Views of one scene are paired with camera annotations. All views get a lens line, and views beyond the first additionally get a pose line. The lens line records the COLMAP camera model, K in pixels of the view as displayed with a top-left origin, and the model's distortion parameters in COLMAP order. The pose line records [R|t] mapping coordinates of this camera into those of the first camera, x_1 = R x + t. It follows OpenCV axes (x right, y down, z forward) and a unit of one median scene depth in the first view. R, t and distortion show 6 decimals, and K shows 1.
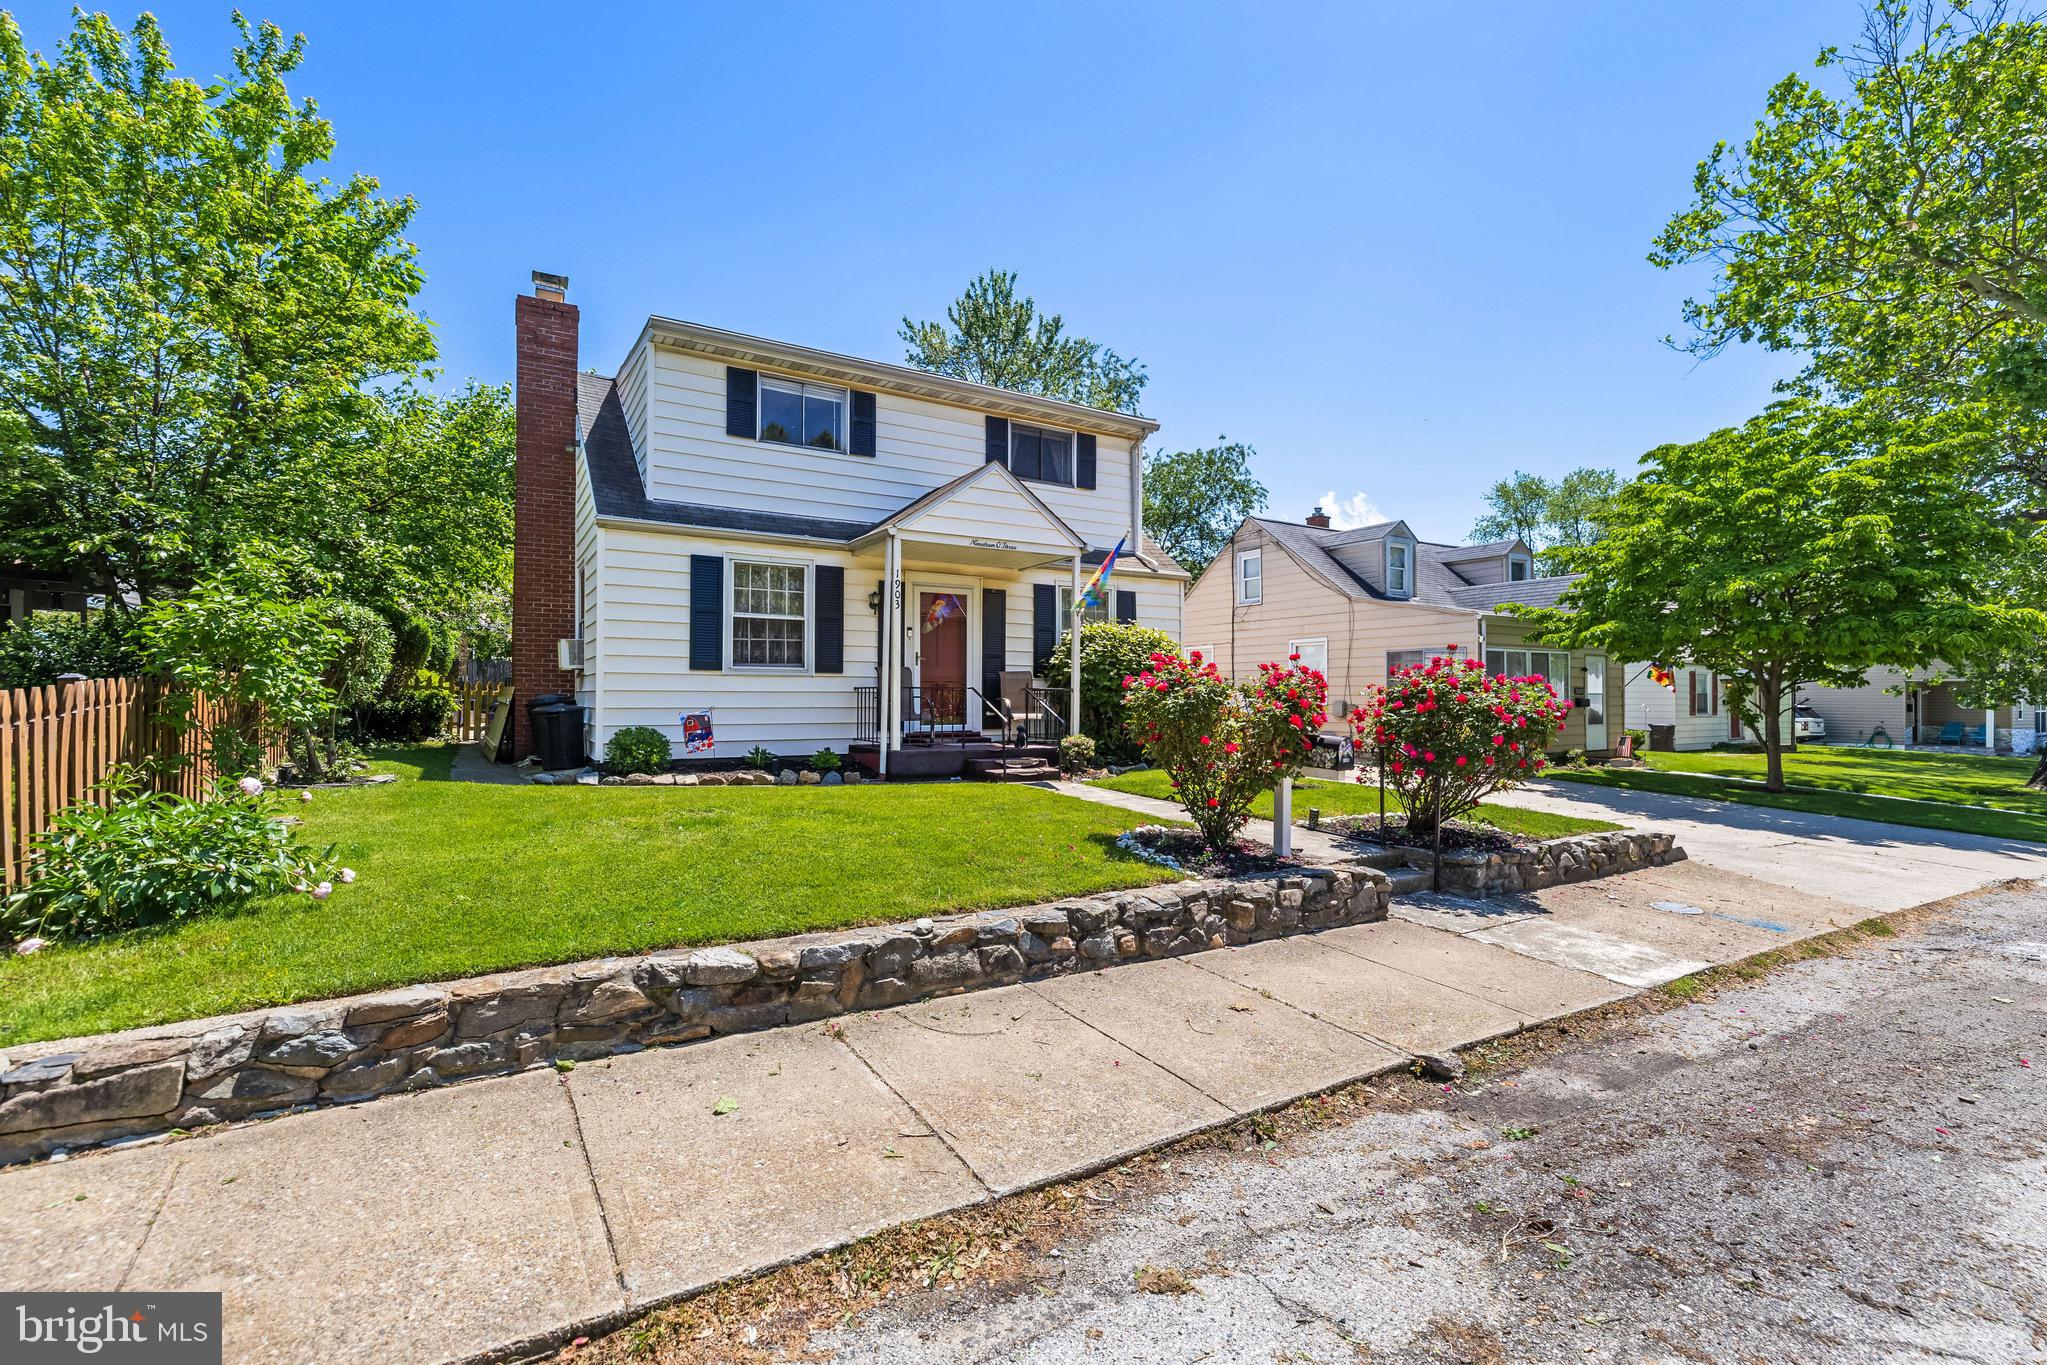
lens RADIAL K [[883.9, 0, 1008.4], [0, 883.9, 694.4], [0, 0, 1]] dist [0.005212, -0.000055]
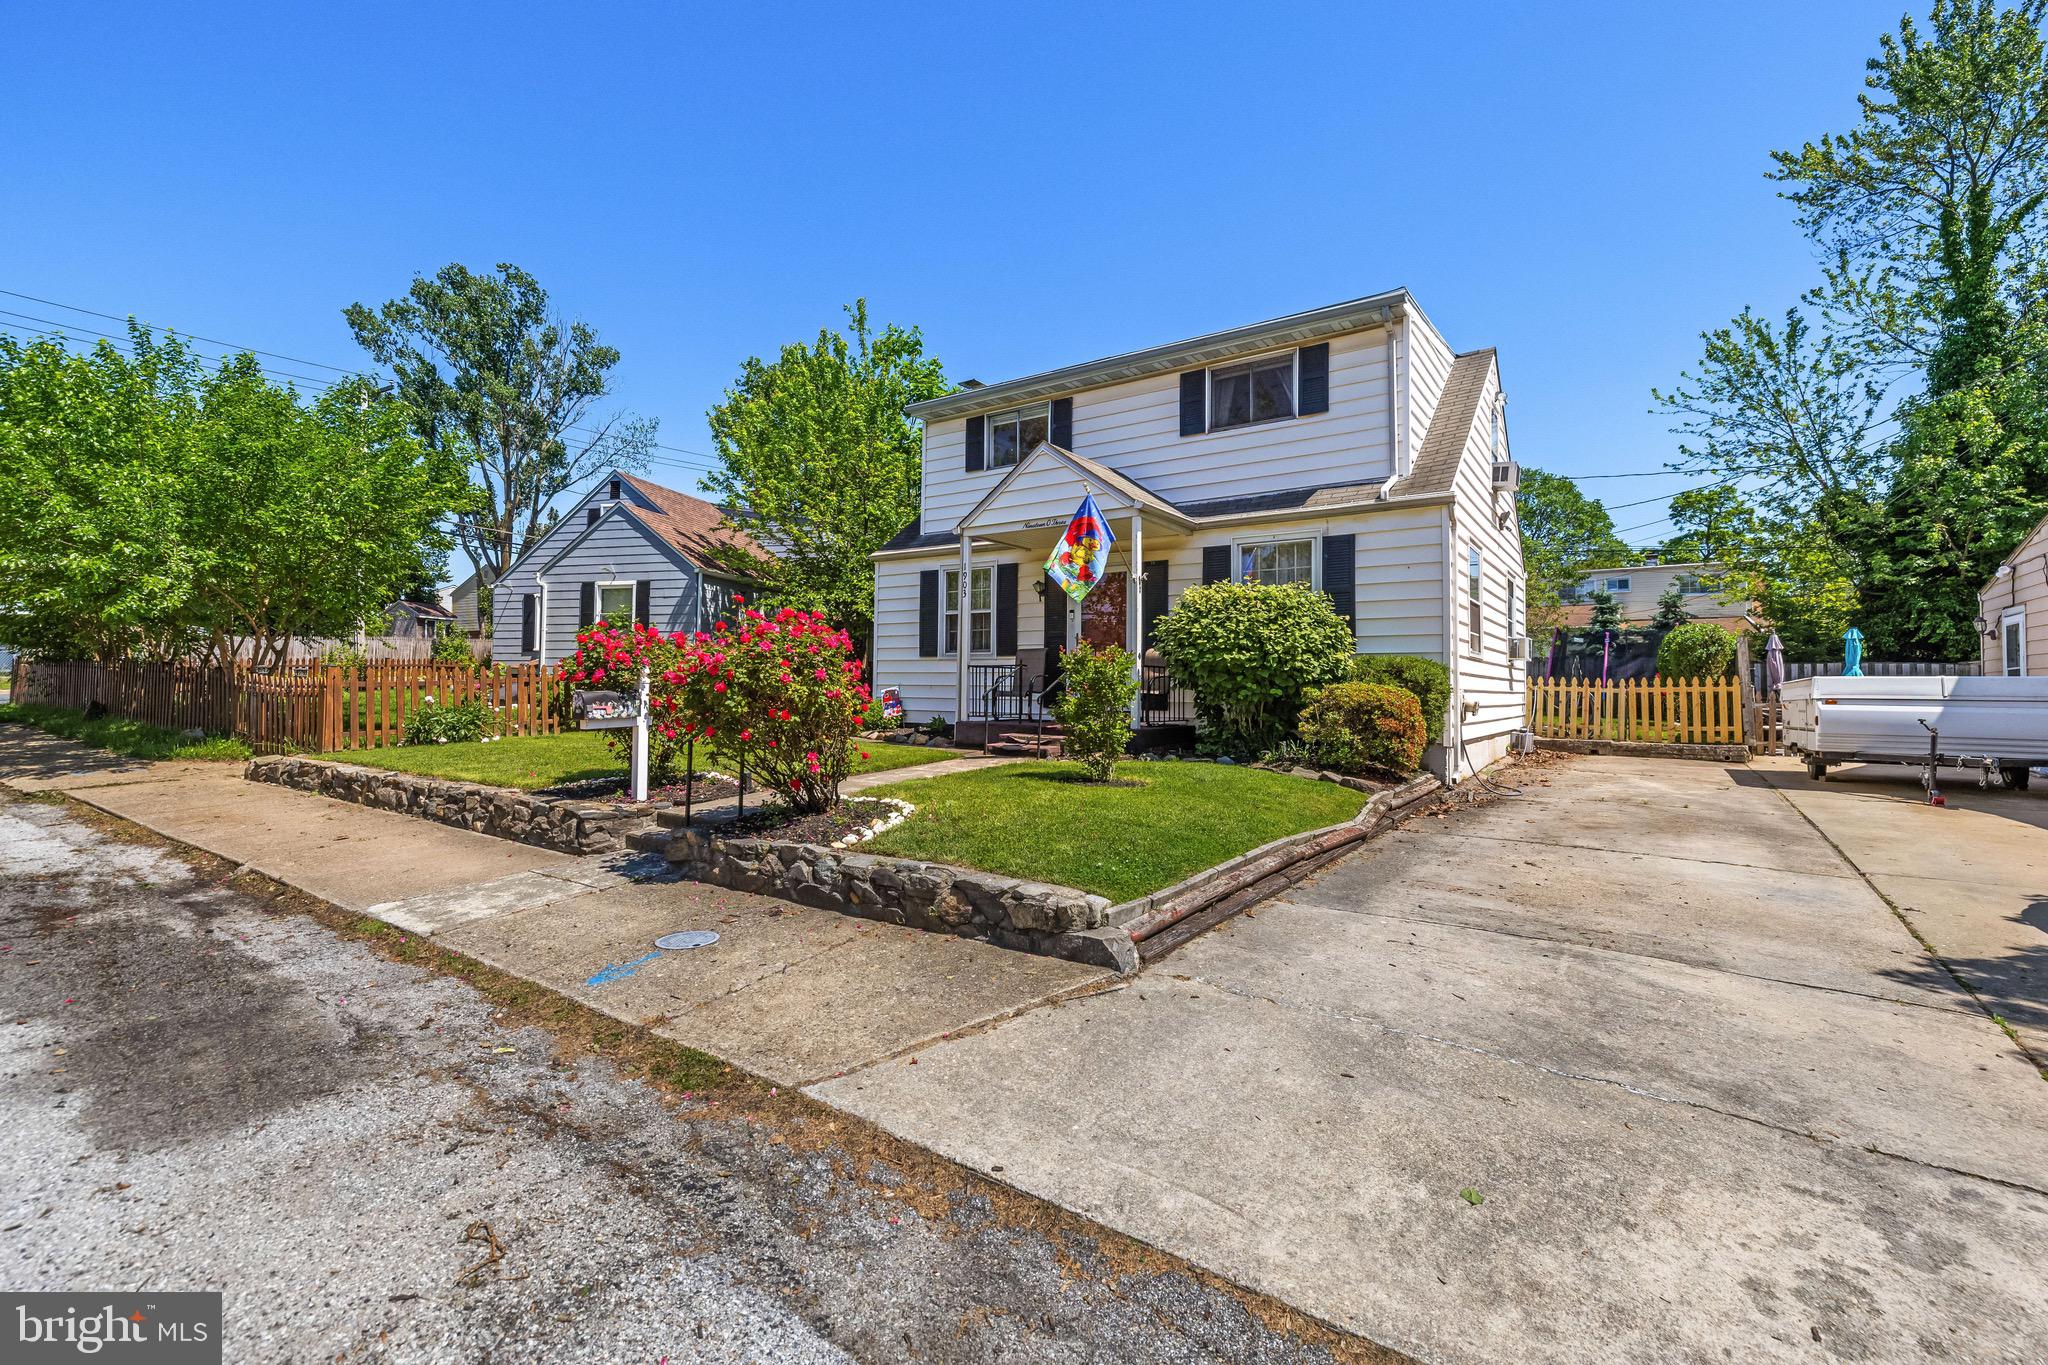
lens RADIAL K [[884.3, 0, 1008.4], [0, 884.3, 668.6], [0, 0, 1]] dist [0.005212, -0.000055]
pose [[0.409647, -0.020232, -0.912020, 0.910300], [-0.008302, 0.999630, -0.025905, 0.023777], [0.912206, 0.018183, 0.409328, 0.564315]]
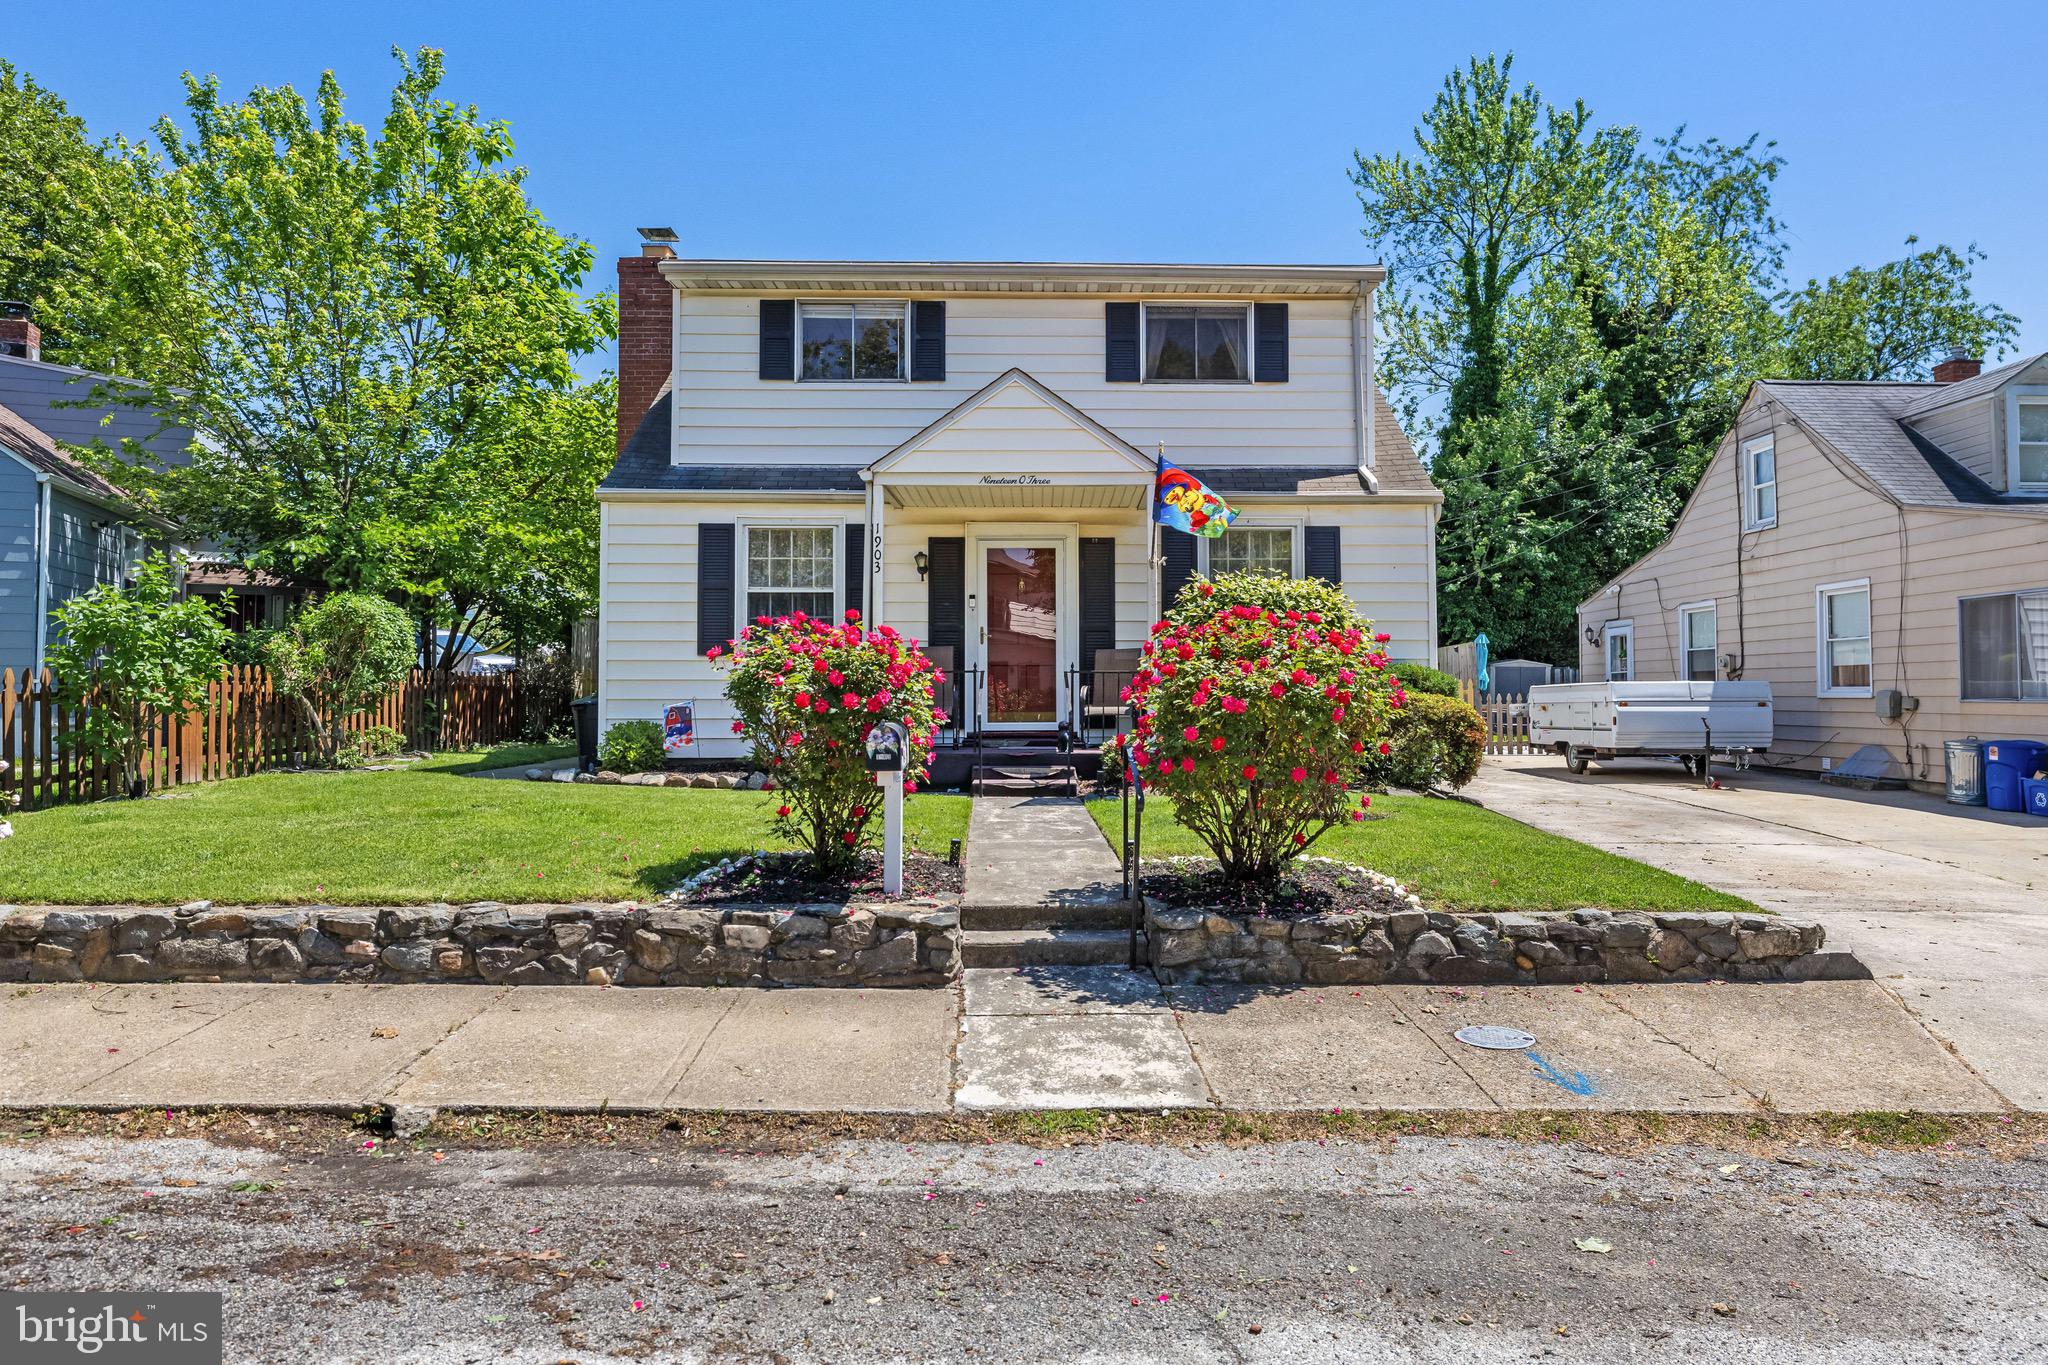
lens RADIAL K [[1241.7, 0, 1068.5], [0, 1241.7, 666.9], [0, 0, 1]] dist [-0.000265, 0.002632]
pose [[0.873240, -0.016738, -0.487003, 0.546329], [0.005638, 0.999690, -0.024249, 0.015061], [0.487258, 0.018429, 0.873063, 0.109276]]
